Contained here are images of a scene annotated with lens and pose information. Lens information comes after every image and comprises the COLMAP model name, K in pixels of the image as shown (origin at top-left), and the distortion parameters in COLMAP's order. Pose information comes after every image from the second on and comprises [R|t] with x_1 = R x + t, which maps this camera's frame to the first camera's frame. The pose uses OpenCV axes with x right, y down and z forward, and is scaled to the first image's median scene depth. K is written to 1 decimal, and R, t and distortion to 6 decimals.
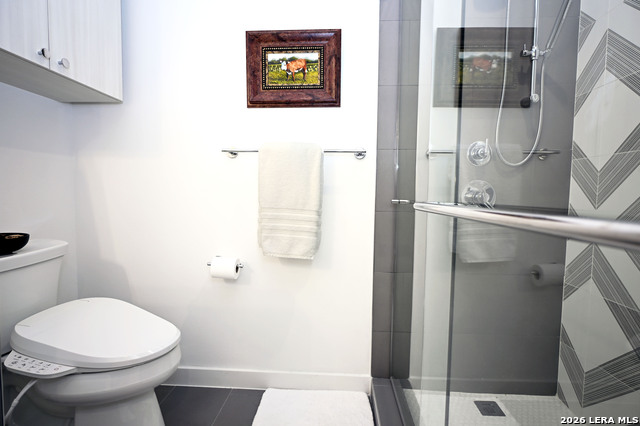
lens RADIAL K [[324.7, 0, 320.1], [0, 324.7, 215.4], [0, 0, 1]] dist [0.001316, 0.000231]
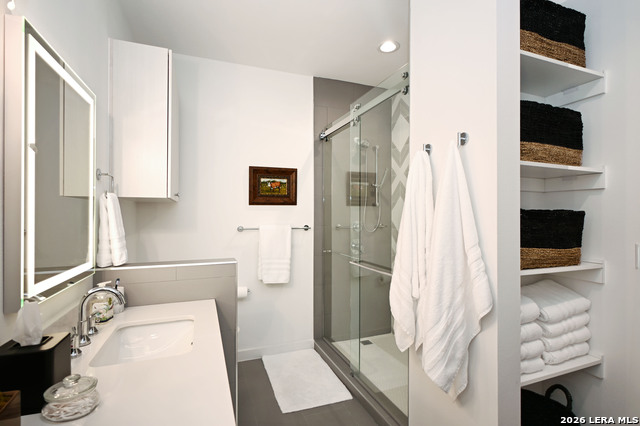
lens RADIAL K [[324.7, 0, 321.3], [0, 324.7, 212.8], [0, 0, 1]] dist [0.001316, 0.000231]
pose [[0.907618, -0.015061, 0.419526, -0.654813], [0.039664, 0.997962, -0.049984, -0.181958], [-0.417919, 0.062006, 0.906366, -0.900660]]
